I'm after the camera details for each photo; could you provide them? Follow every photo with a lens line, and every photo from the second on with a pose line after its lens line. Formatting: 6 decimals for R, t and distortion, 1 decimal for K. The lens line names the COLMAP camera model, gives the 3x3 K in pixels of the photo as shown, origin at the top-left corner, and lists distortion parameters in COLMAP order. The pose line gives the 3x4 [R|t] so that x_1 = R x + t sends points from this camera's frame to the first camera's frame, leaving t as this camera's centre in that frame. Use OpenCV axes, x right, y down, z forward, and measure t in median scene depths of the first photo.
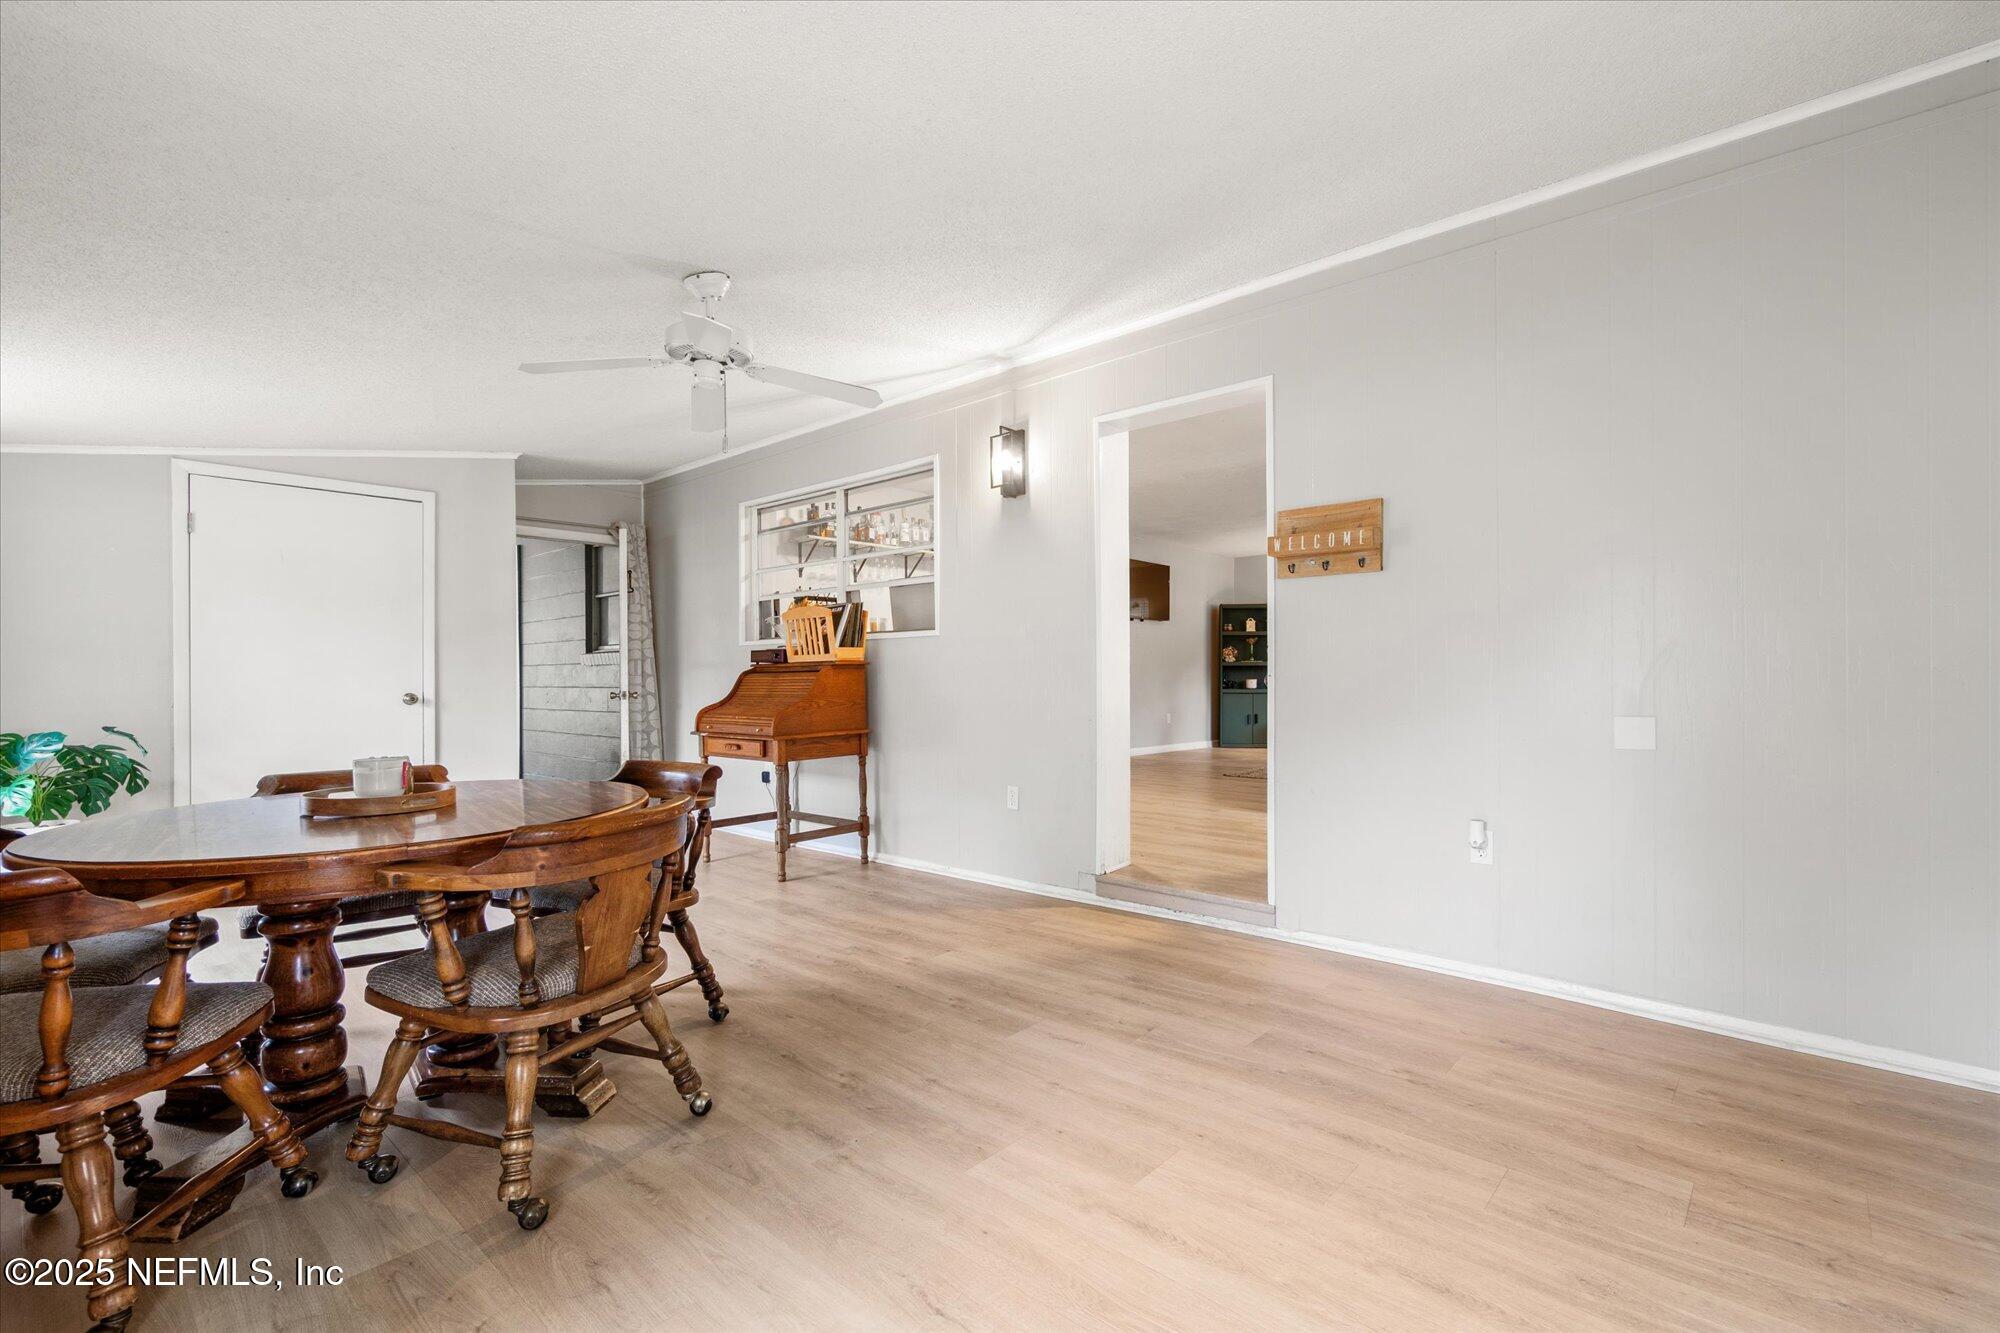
lens RADIAL K [[896.6, 0, 1017.7], [0, 896.6, 678.3], [0, 0, 1]] dist [-0.007208, 0.001248]
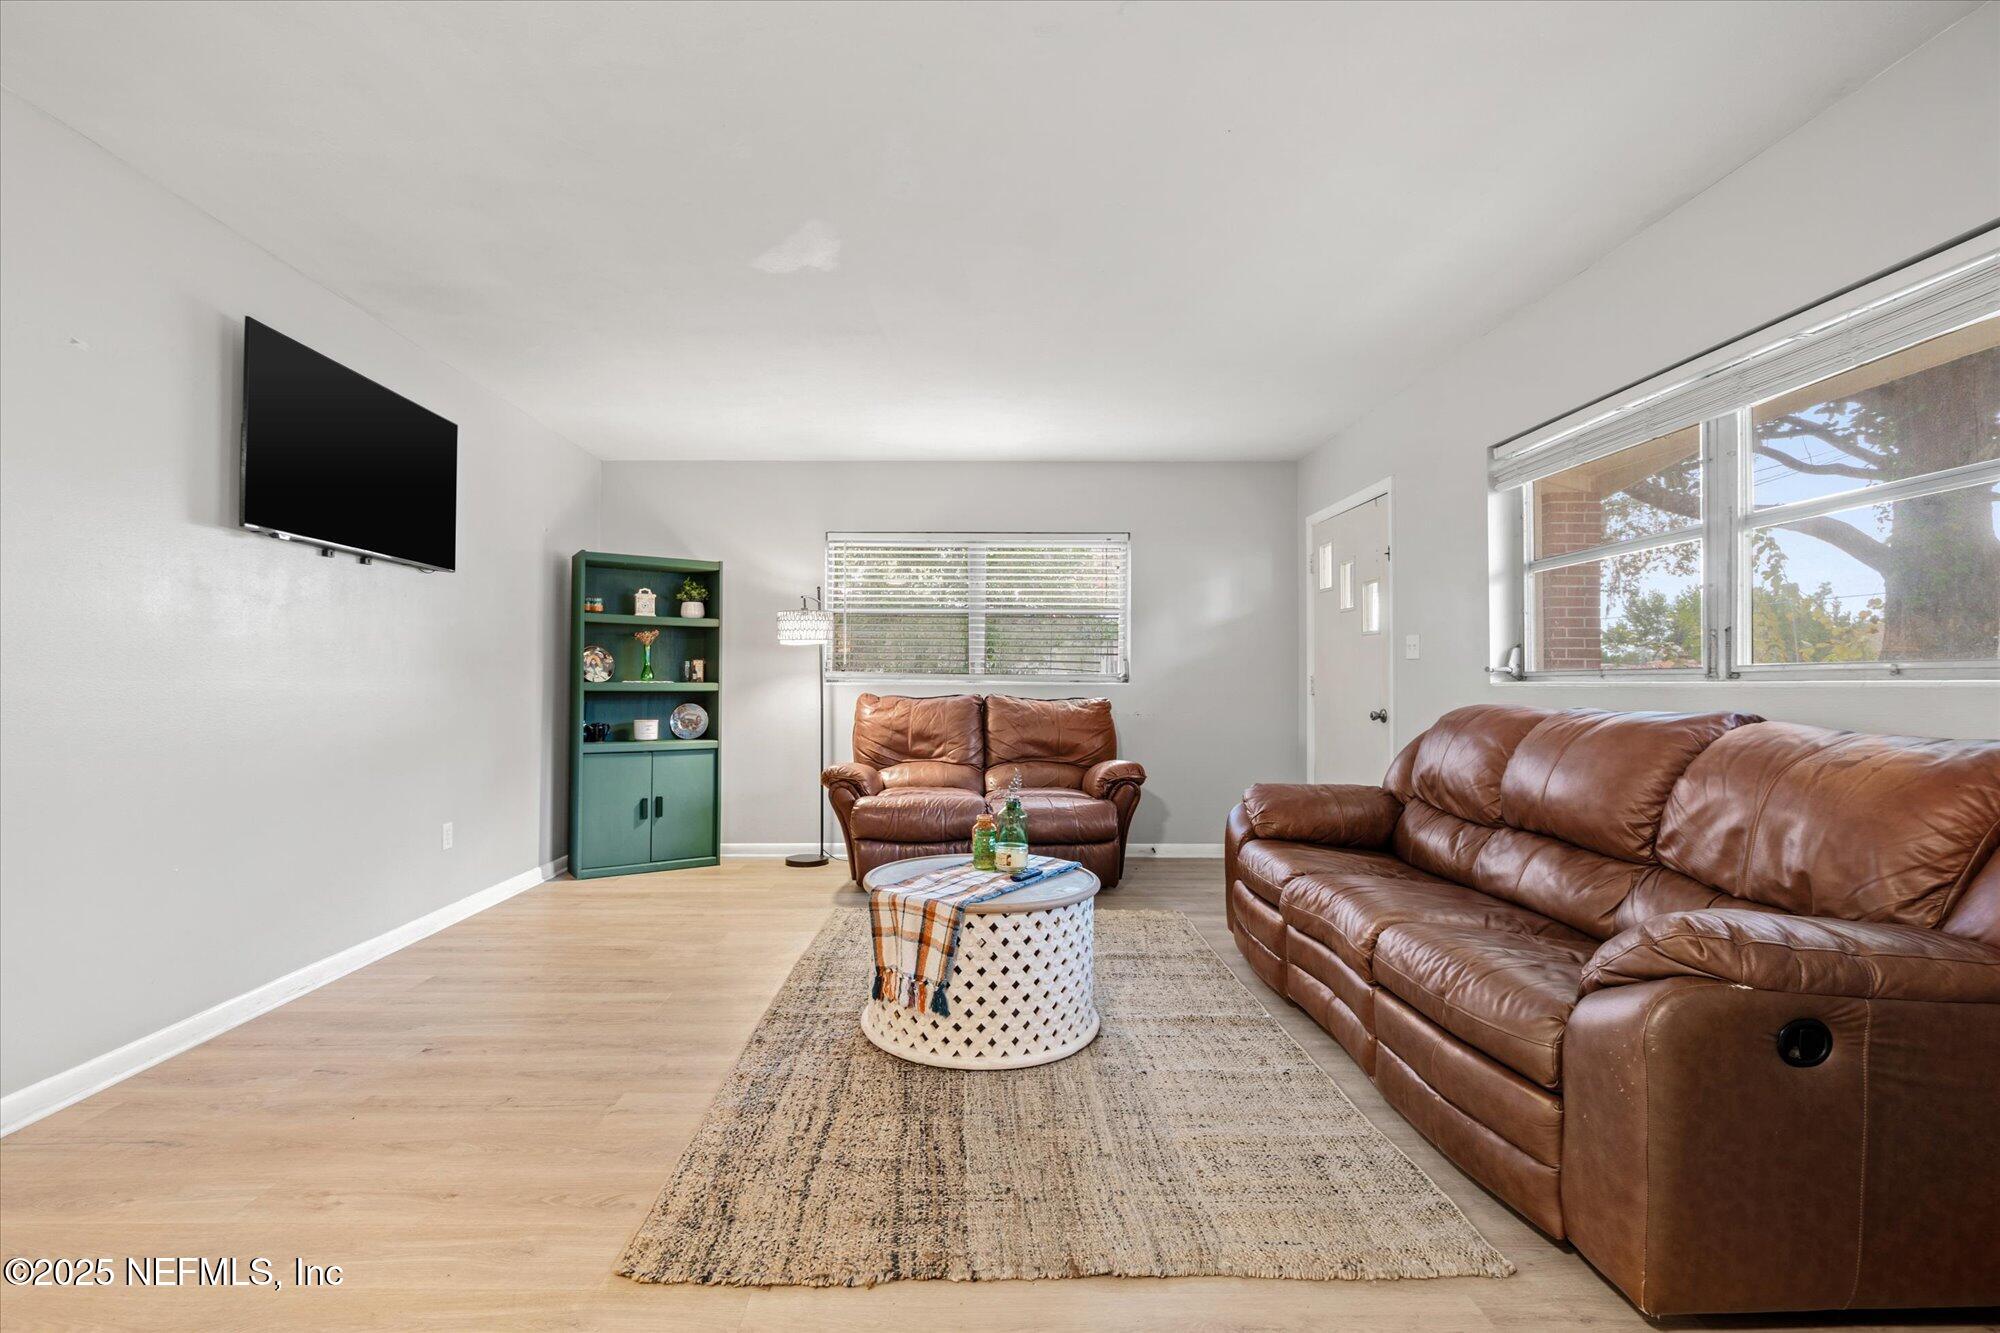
lens RADIAL K [[896.6, 0, 990.9], [0, 896.6, 676.1], [0, 0, 1]] dist [-0.007208, 0.001248]
pose [[0.733887, 0.019155, 0.679001, 0.185330], [-0.011731, 0.999811, -0.015526, -0.039771], [-0.679170, 0.003429, 0.733973, 1.294990]]
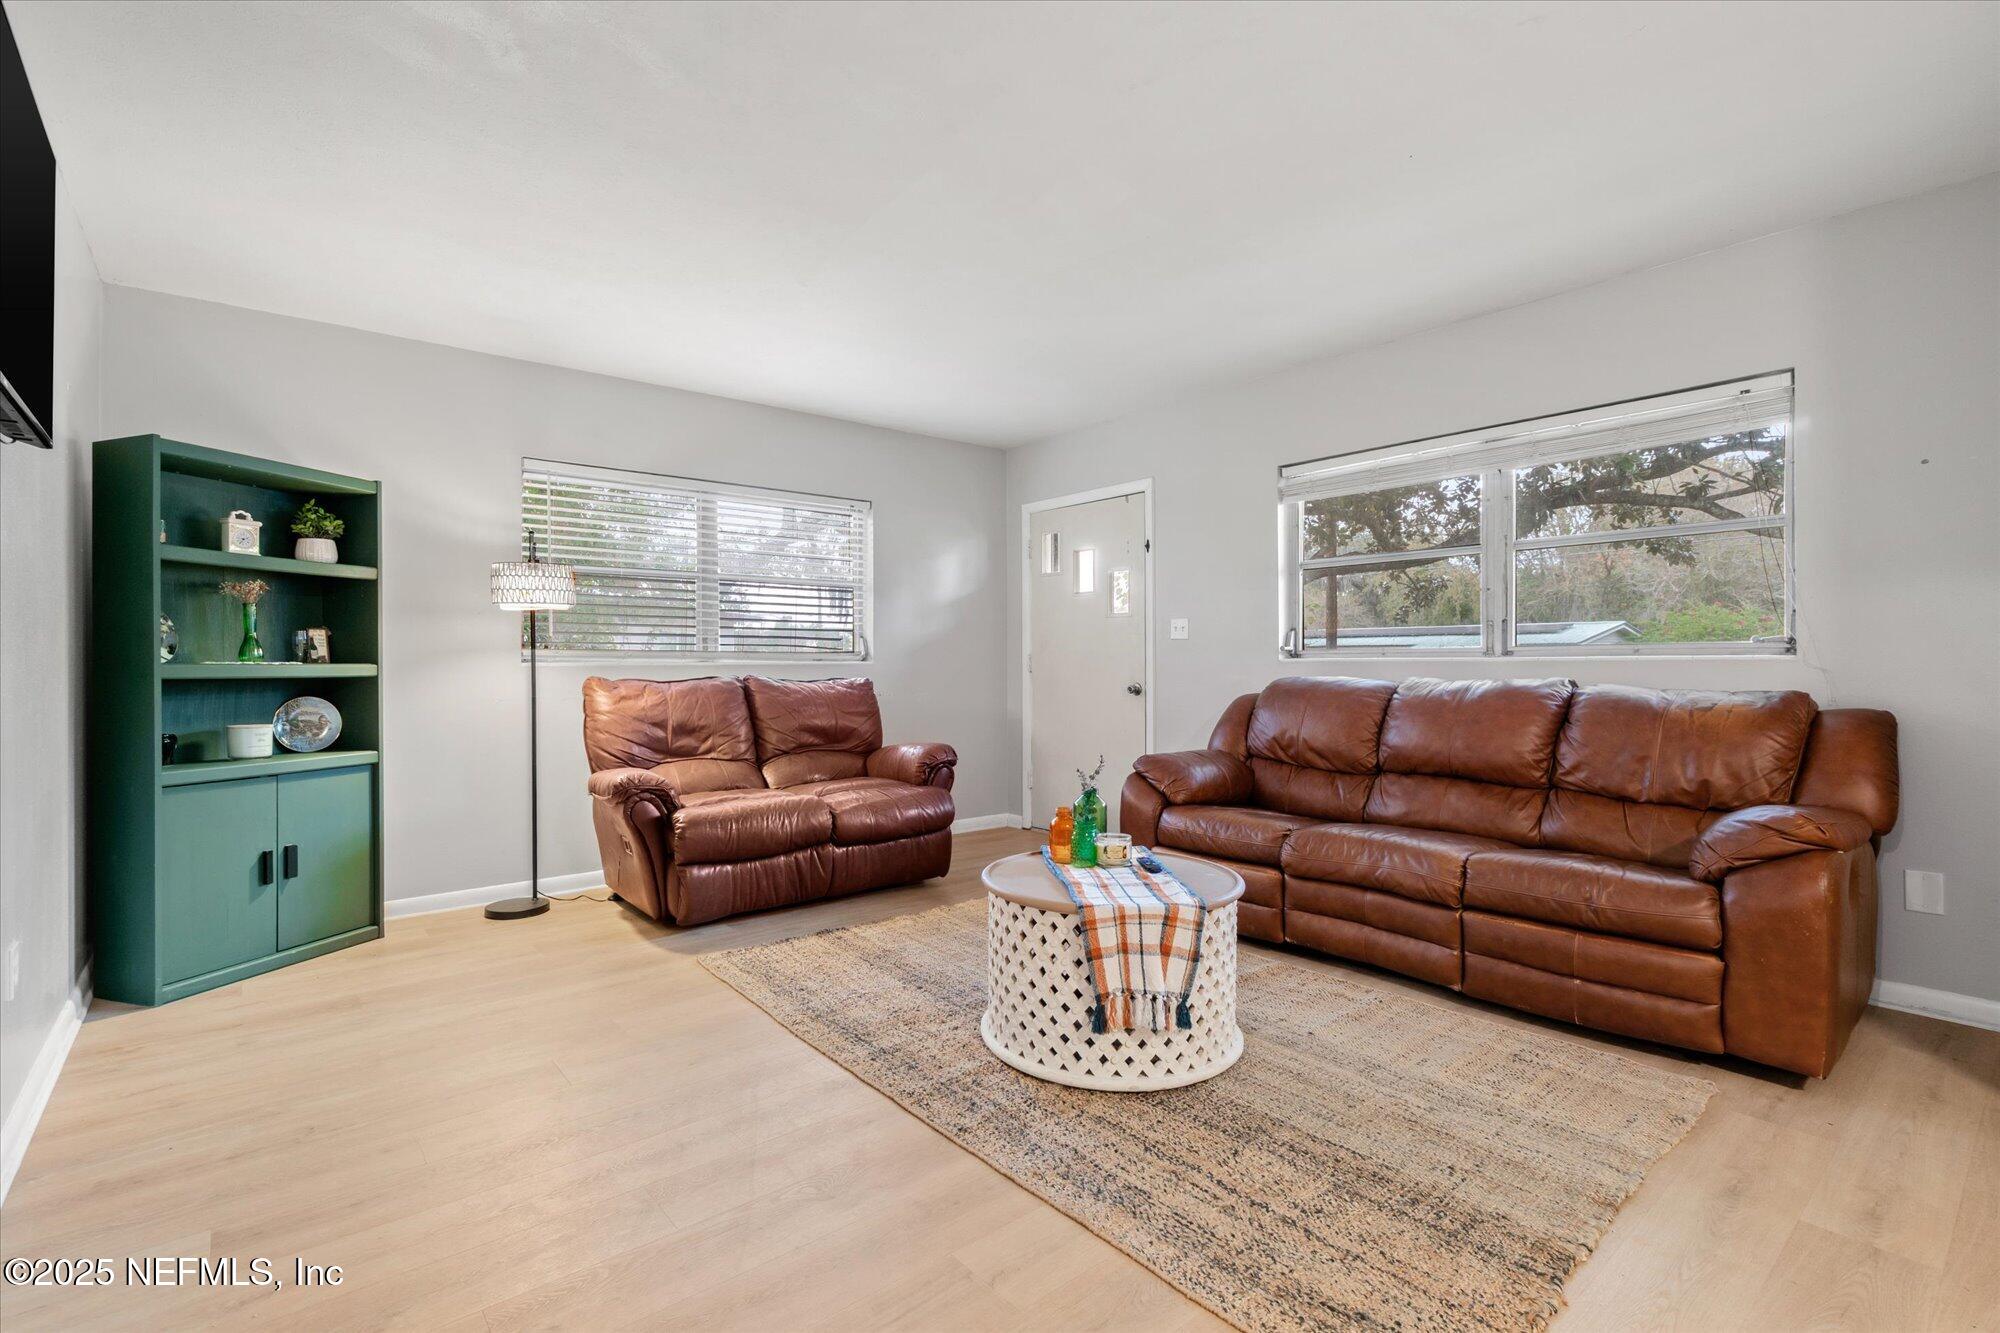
lens RADIAL K [[896.6, 0, 1002.0], [0, 896.6, 672.4], [0, 0, 1]] dist [-0.007208, 0.001248]
pose [[0.154042, 0.001149, 0.988064, 0.042300], [0.000418, 0.999999, -0.001228, -0.036441], [-0.988064, 0.000603, 0.154042, 1.724137]]
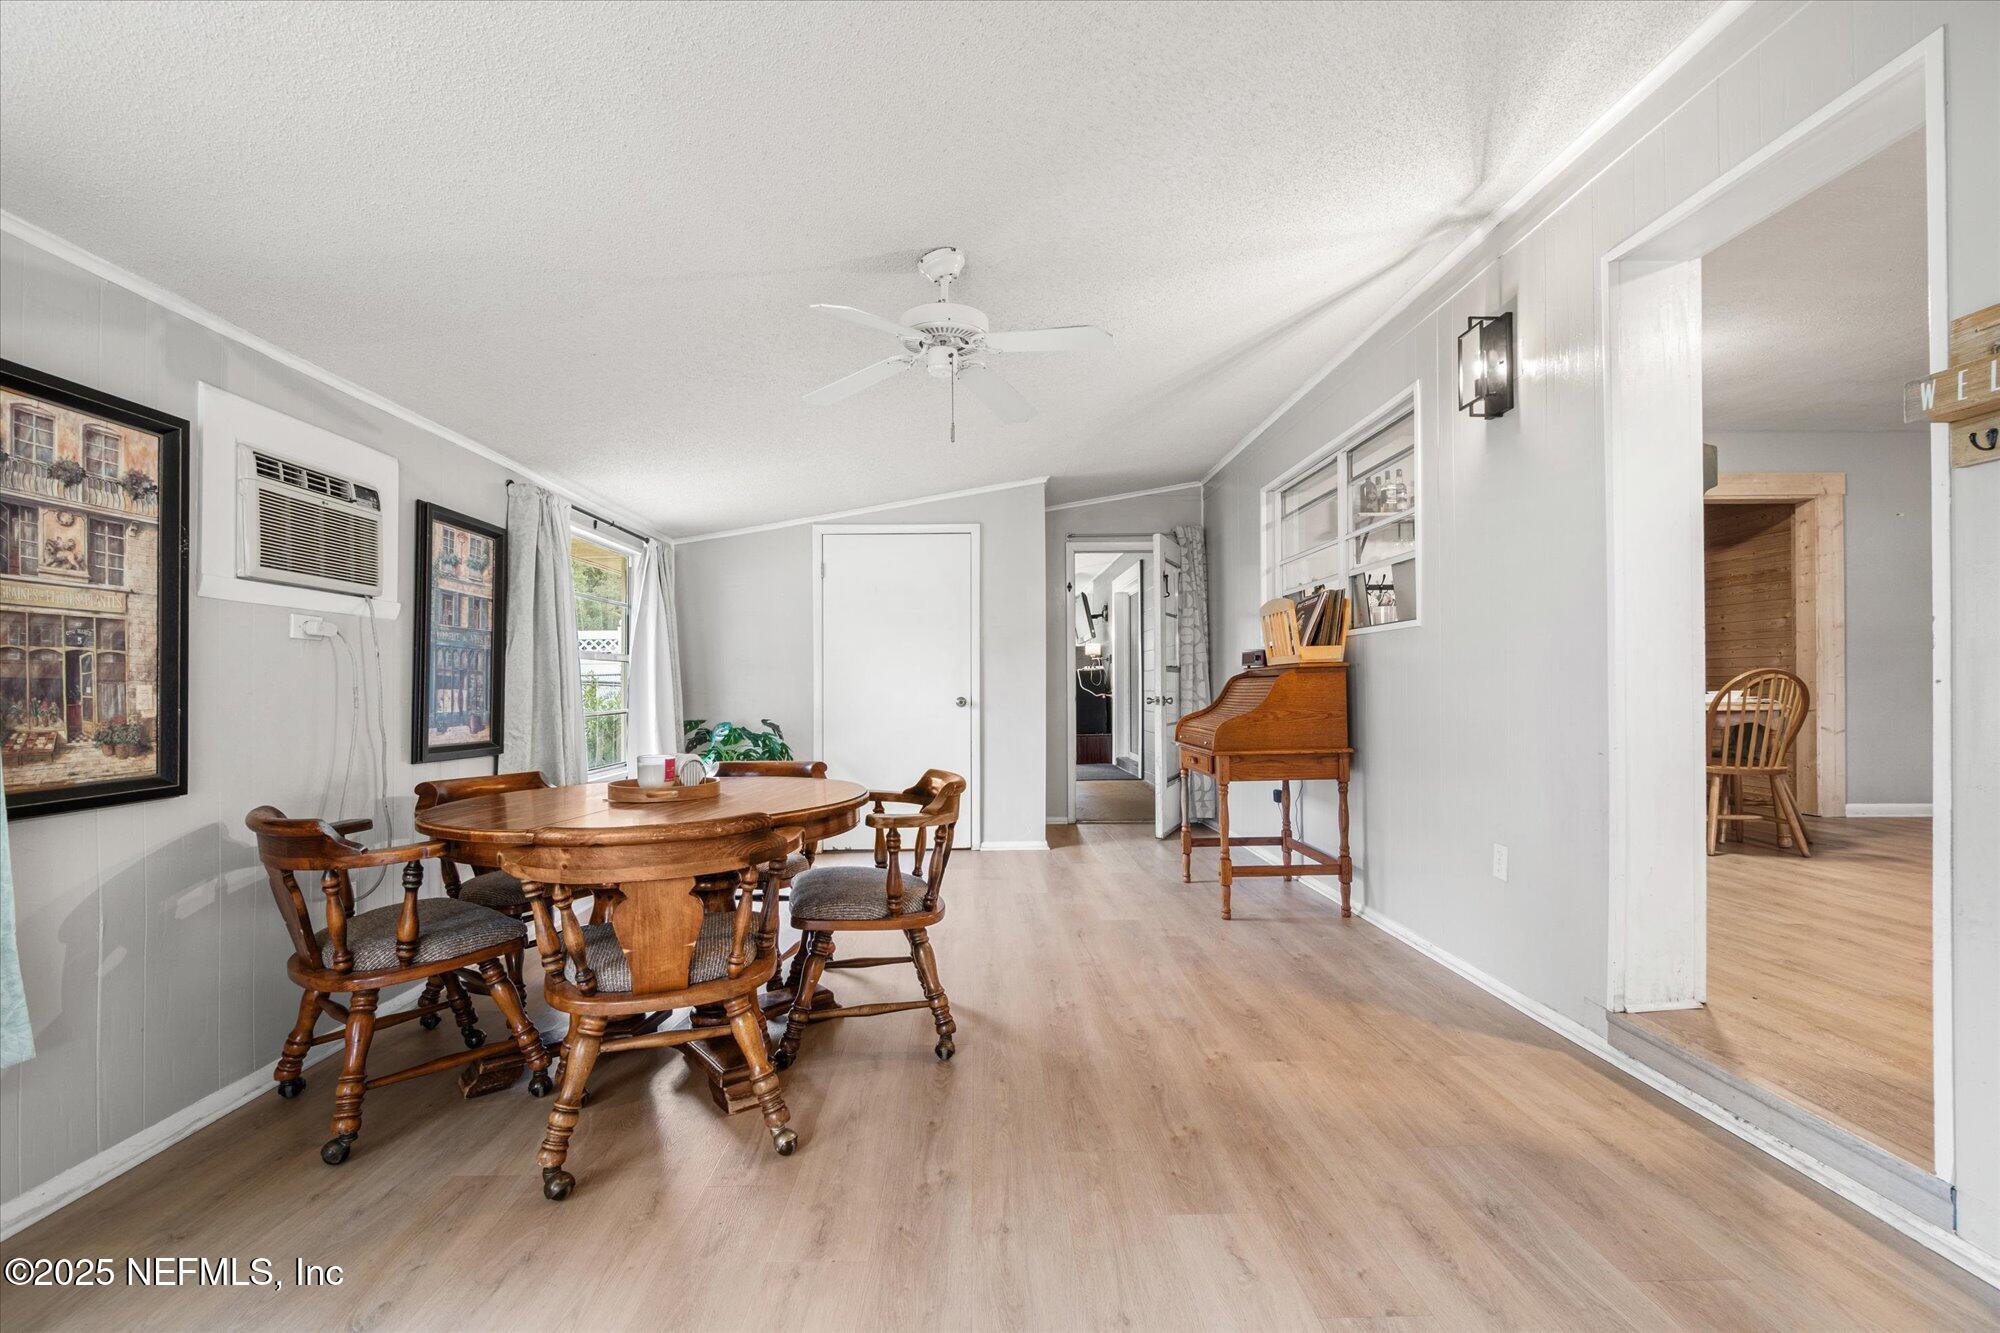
lens RADIAL K [[896.6, 0, 990.8], [0, 896.6, 677.2], [0, 0, 1]] dist [-0.007208, 0.001248]
pose [[0.661758, -0.007095, -0.749684, 0.237067], [0.005112, 0.999975, -0.004951, -0.003652], [0.749700, -0.000556, 0.661777, 0.257923]]
